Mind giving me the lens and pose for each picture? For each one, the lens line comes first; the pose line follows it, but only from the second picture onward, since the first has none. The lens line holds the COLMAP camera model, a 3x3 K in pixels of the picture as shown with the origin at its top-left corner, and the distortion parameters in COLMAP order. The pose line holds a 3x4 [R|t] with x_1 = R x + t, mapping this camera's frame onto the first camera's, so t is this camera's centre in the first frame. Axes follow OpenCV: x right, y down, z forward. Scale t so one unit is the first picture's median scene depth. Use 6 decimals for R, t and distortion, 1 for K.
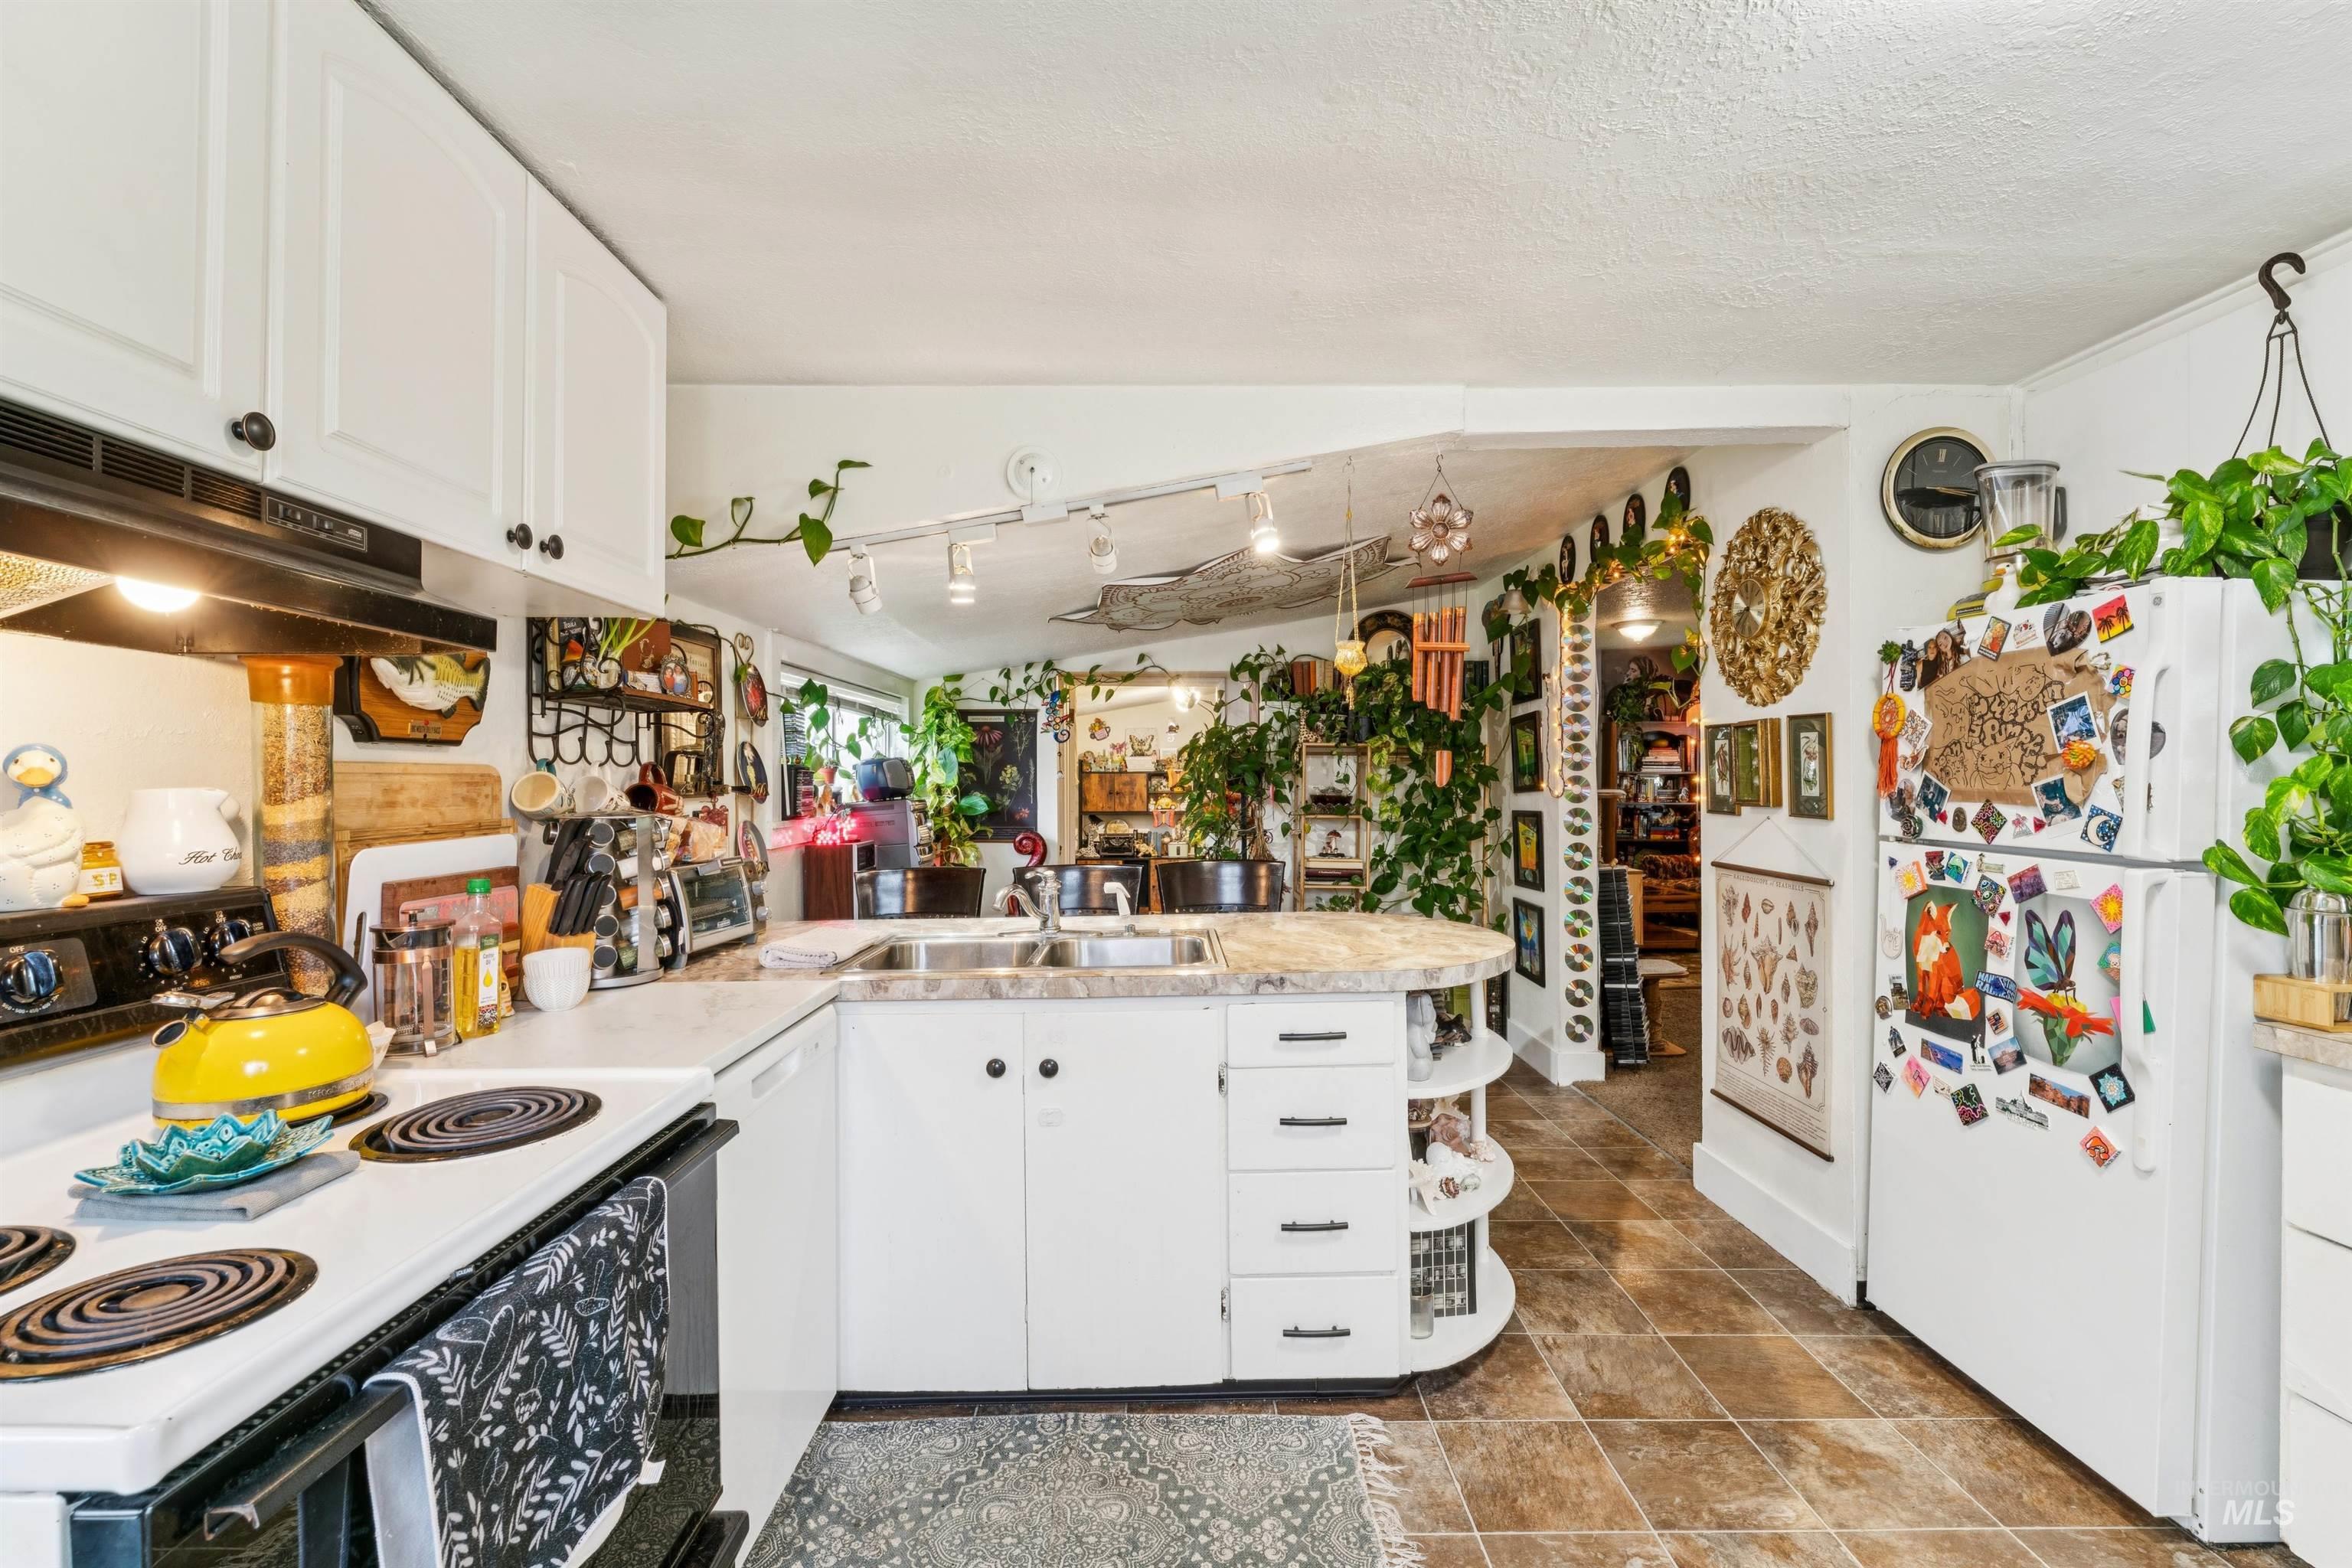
lens RADIAL K [[1044.6, 0, 1186.0], [0, 1044.6, 785.1], [0, 0, 1]] dist [0.000708, -0.001215]
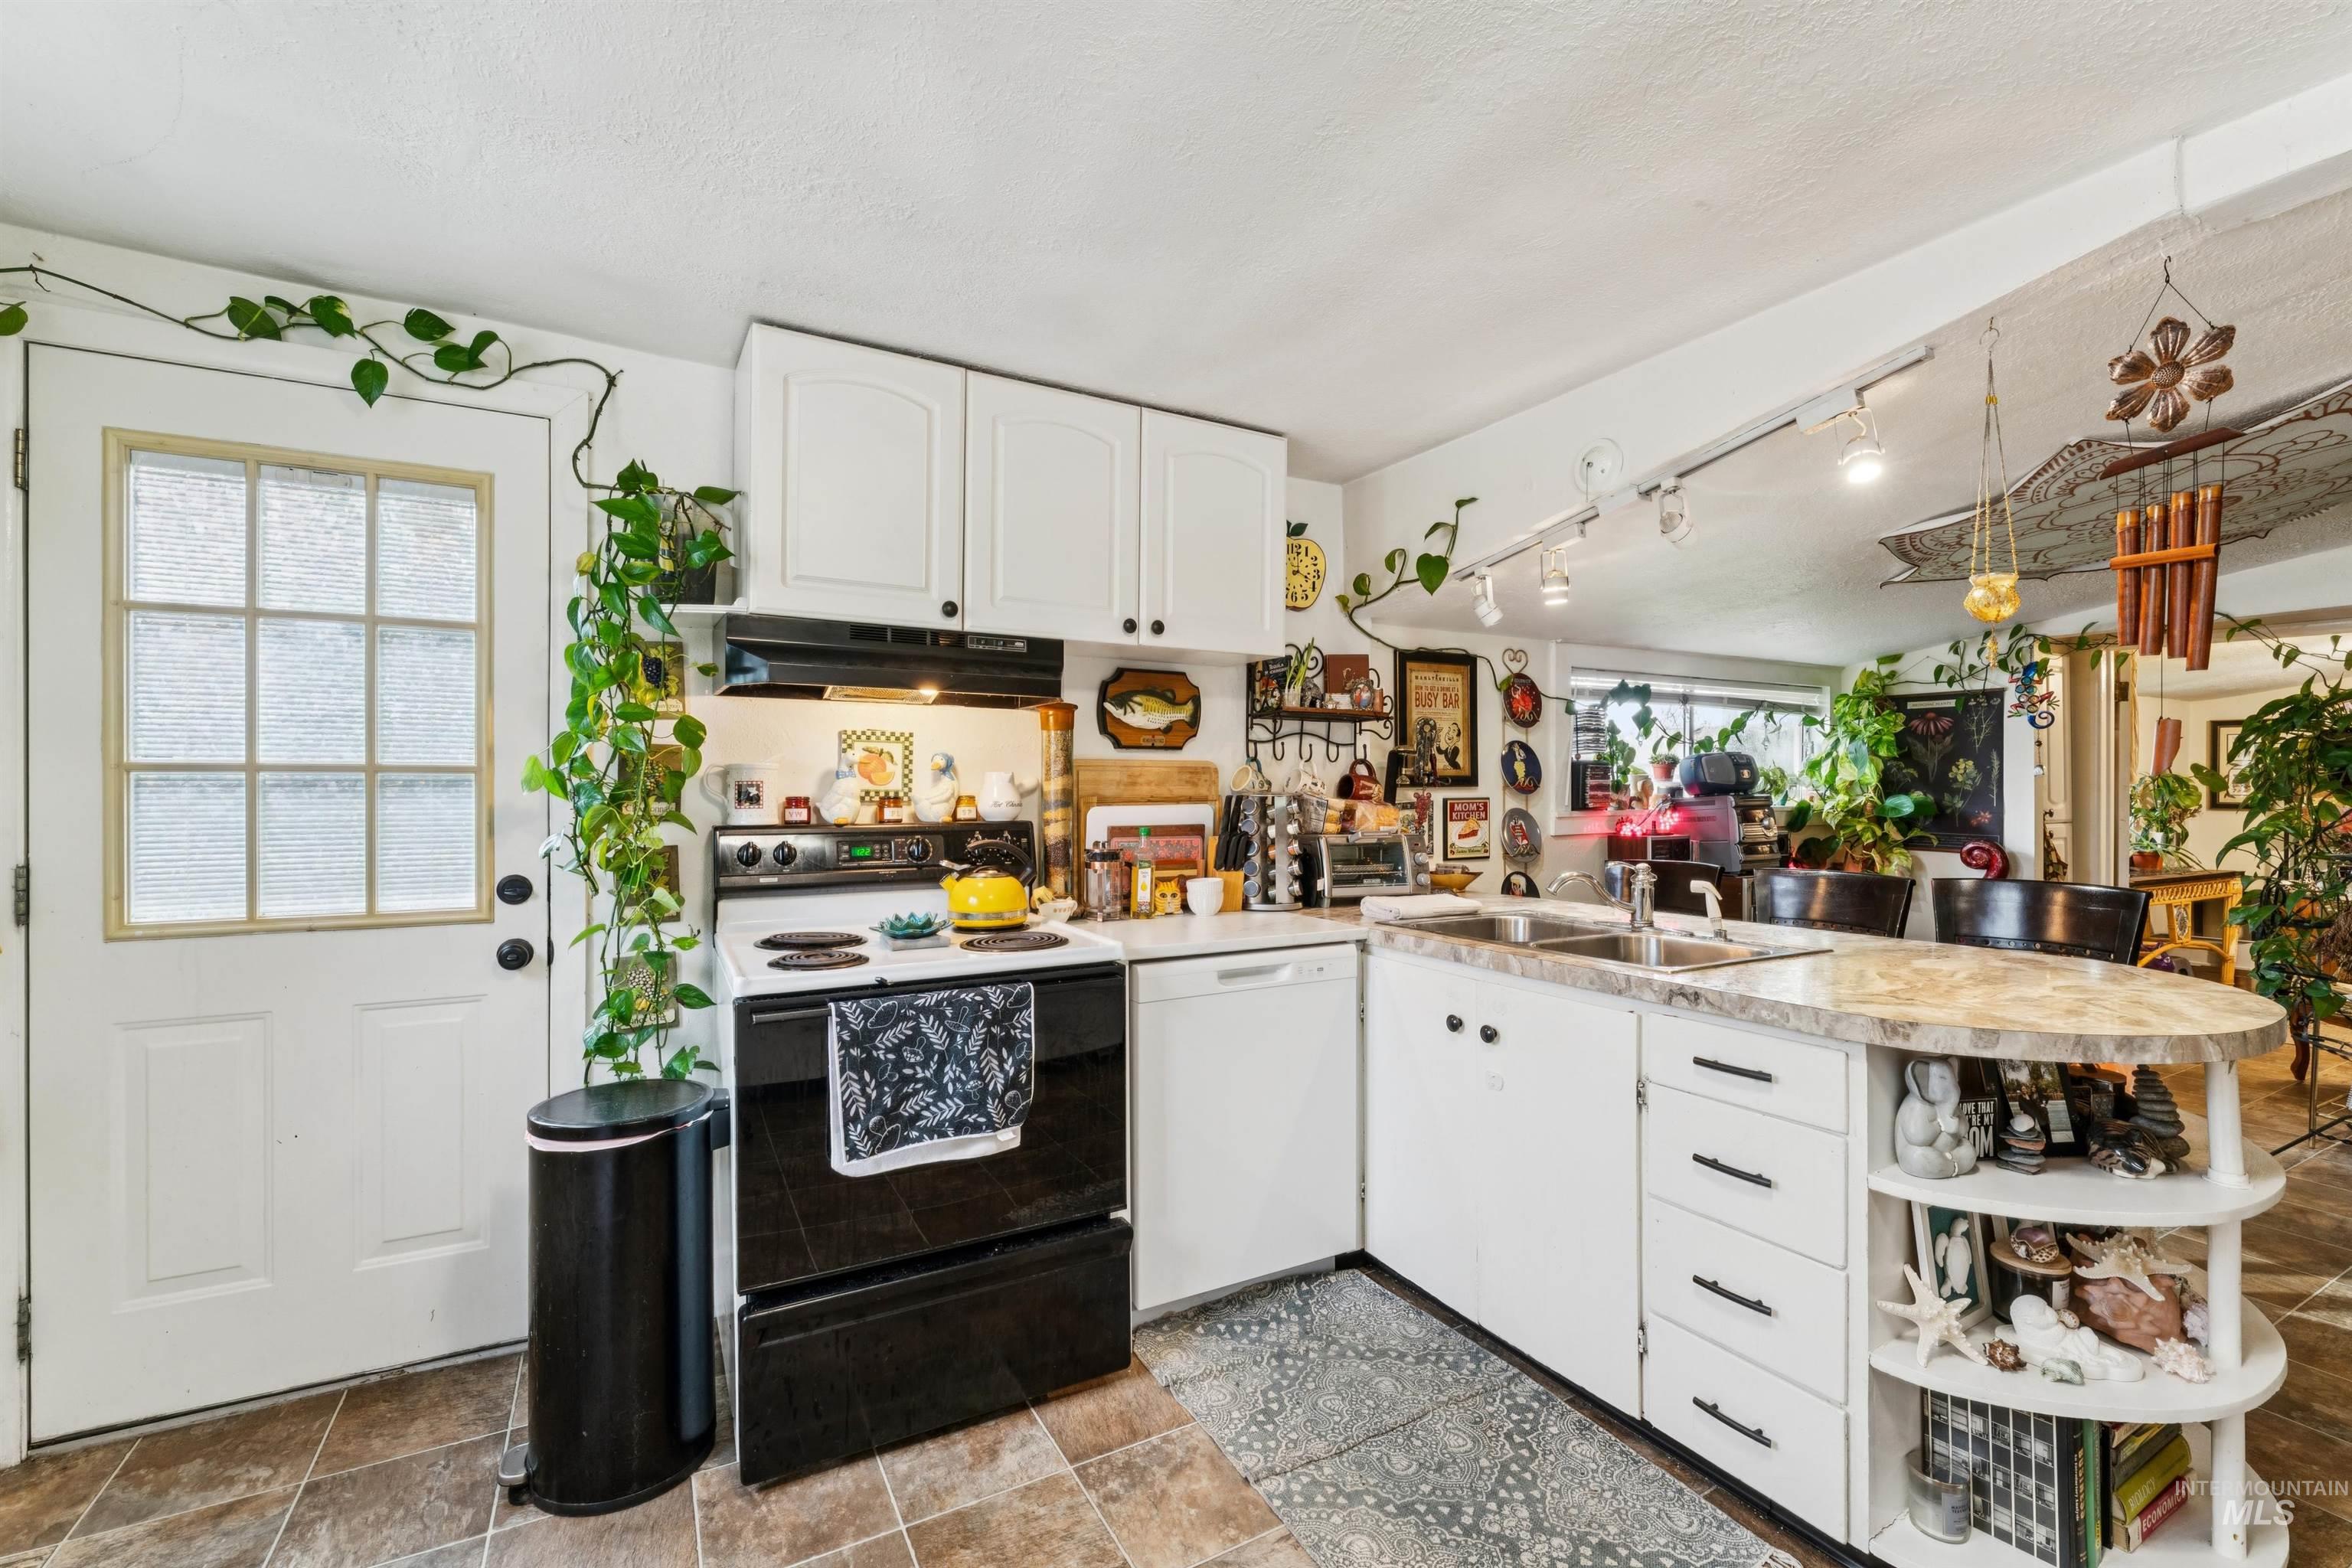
lens RADIAL K [[1008.2, 0, 1188.8], [0, 1008.2, 784.5], [0, 0, 1]] dist [-0.000939, -0.000977]
pose [[0.467457, 0.005156, -0.884001, 0.511848], [-0.008348, 0.999964, 0.001418, 0.010905], [0.883976, 0.006717, 0.467483, 0.186363]]
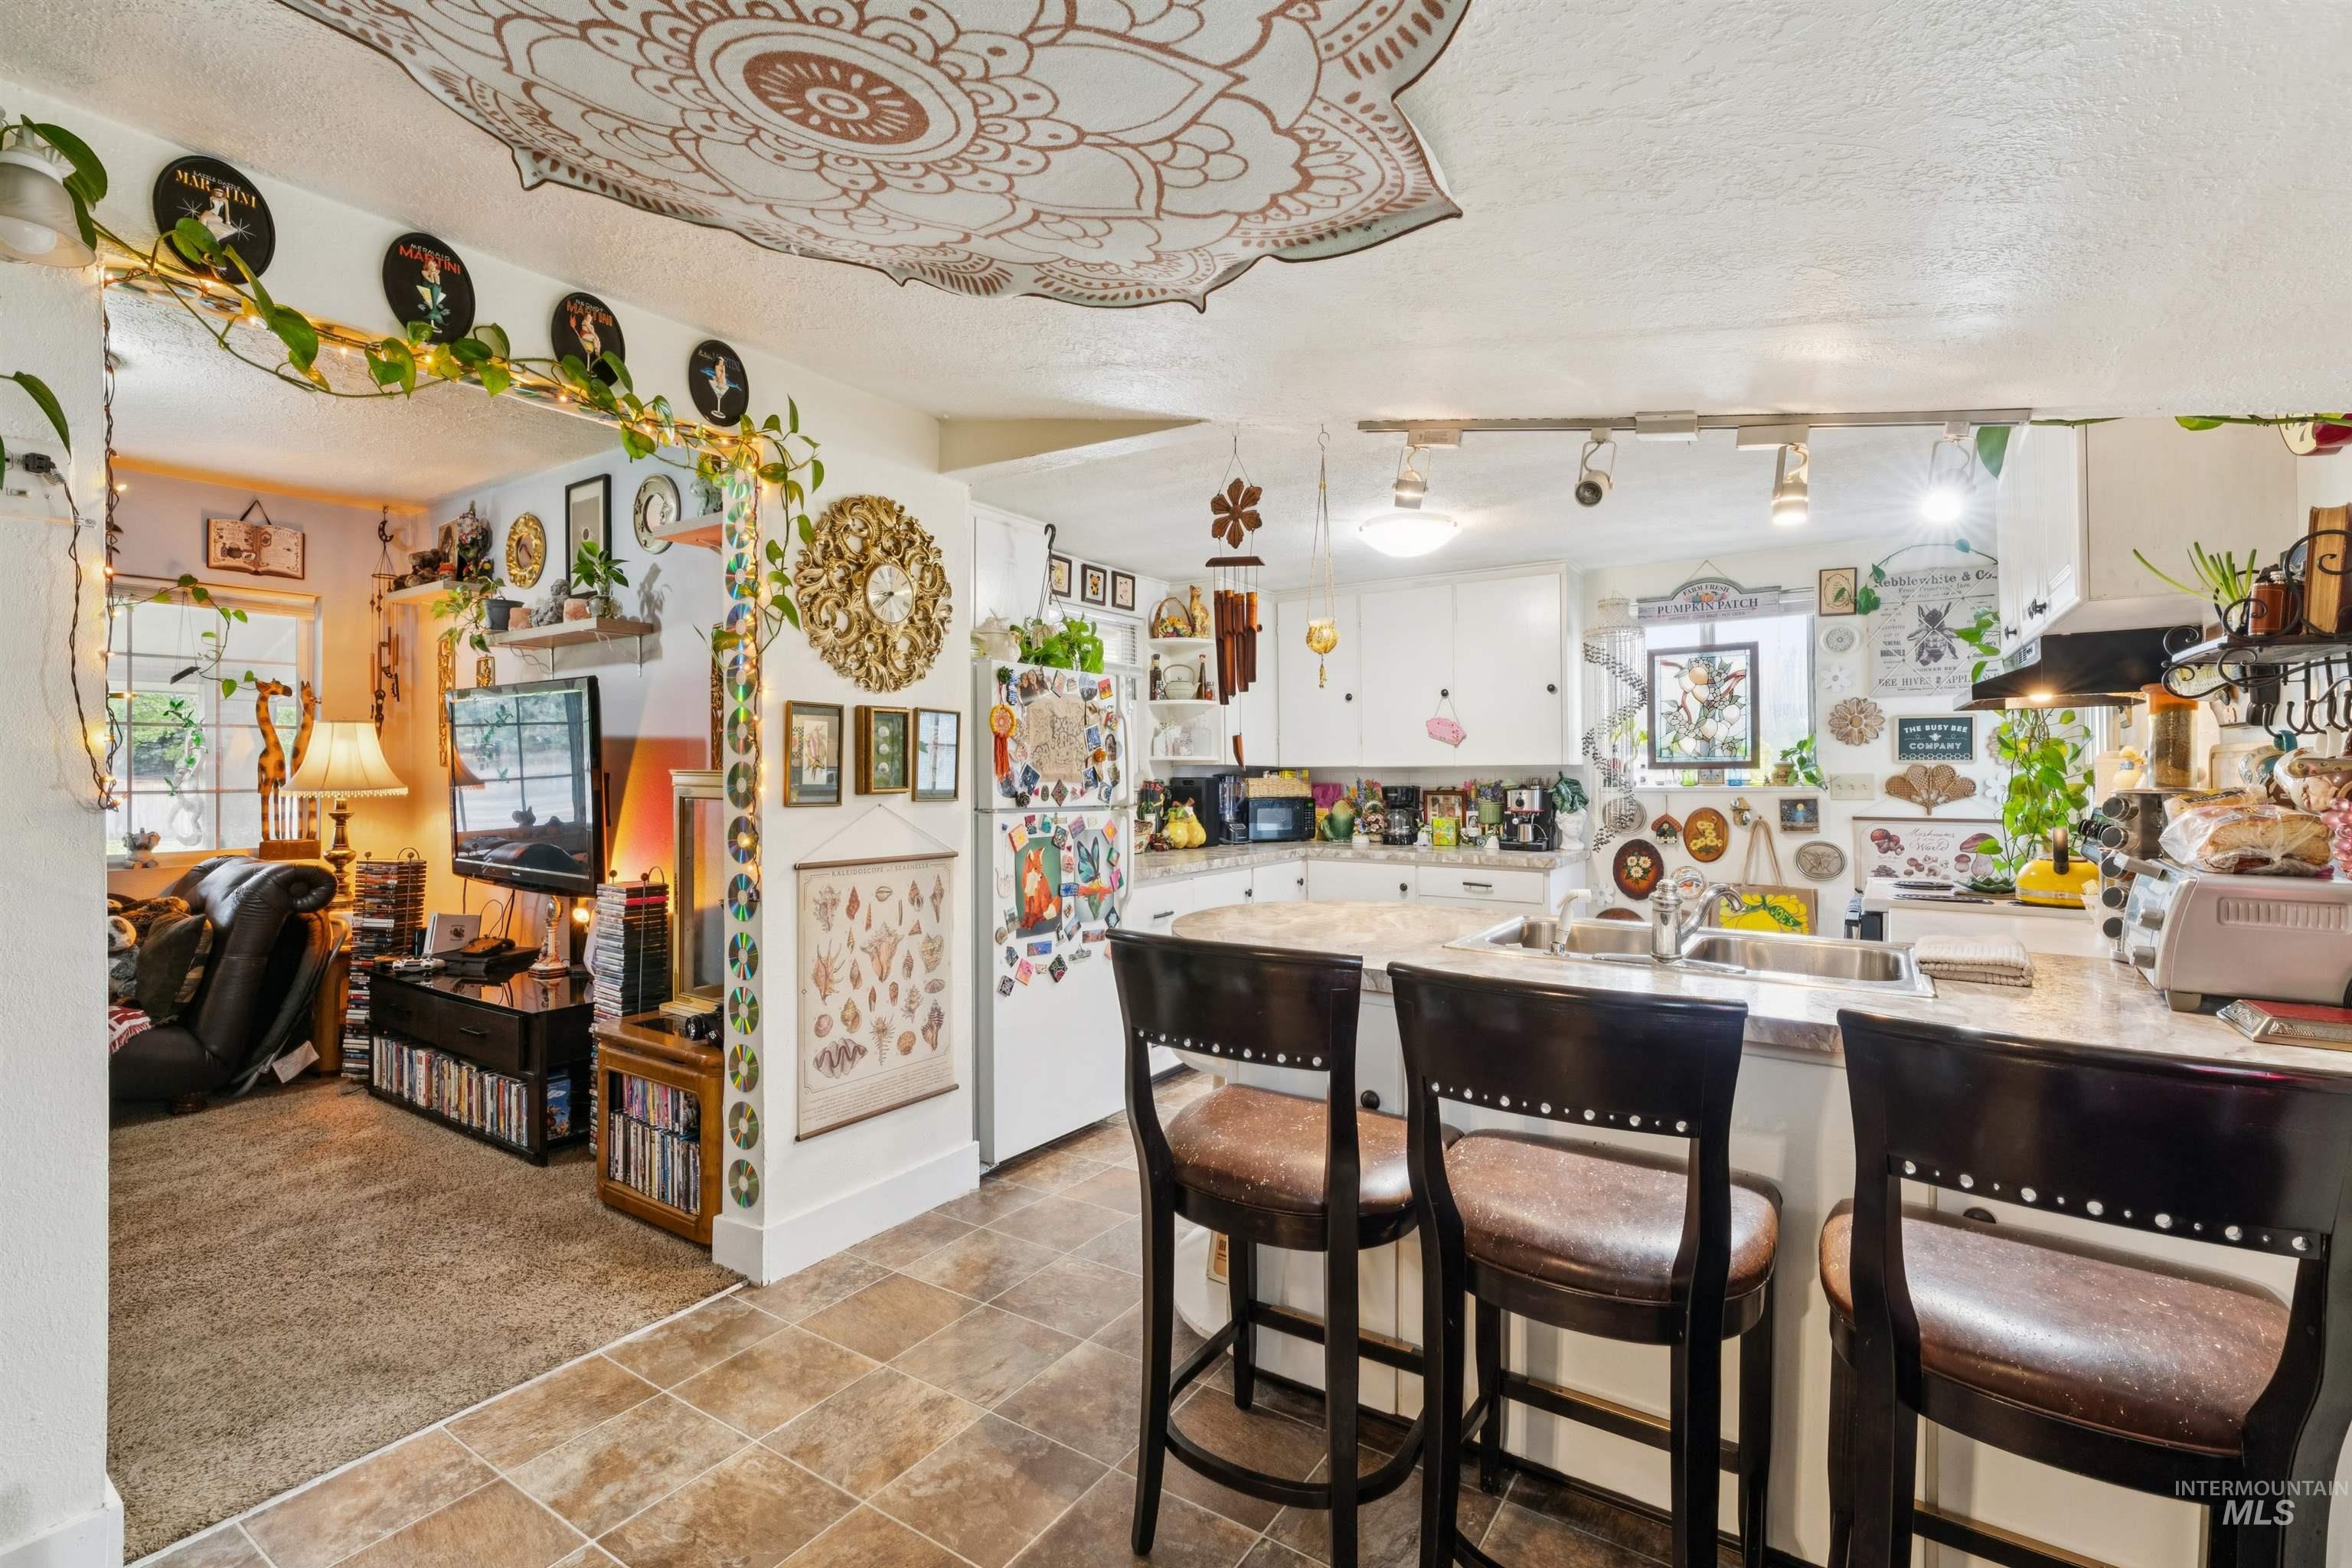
lens RADIAL K [[1044.6, 0, 1182.8], [0, 1044.6, 772.8], [0, 0, 1]] dist [0.000708, -0.001215]
pose [[-0.823084, 0.005526, 0.567892, -0.279591], [0.007907, 0.999967, 0.001729, 0.001072], [-0.567864, 0.005914, -0.823101, 1.870116]]
